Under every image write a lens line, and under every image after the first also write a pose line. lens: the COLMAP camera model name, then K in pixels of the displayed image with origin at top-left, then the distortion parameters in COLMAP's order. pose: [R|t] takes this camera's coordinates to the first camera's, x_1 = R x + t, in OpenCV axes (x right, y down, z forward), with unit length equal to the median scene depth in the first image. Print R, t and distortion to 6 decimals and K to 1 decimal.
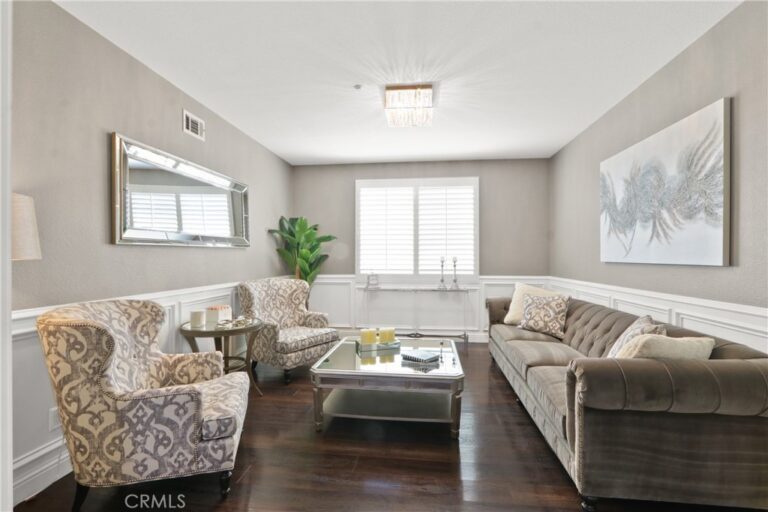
lens RADIAL K [[350.4, 0, 389.3], [0, 350.4, 258.9], [0, 0, 1]] dist [-0.001293, -0.000016]
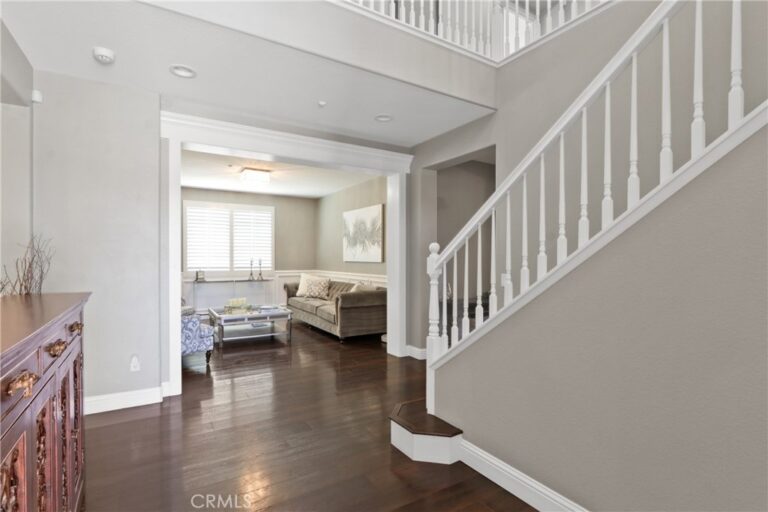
lens RADIAL K [[381.4, 0, 384.0], [0, 381.4, 256.0], [0, 0, 1]] dist [-0.000107, -0.000007]
pose [[0.787035, 0.004551, 0.616892, -0.634674], [0.000622, 0.999966, -0.008171, -0.003688], [-0.616908, 0.006814, 0.787006, -0.976600]]
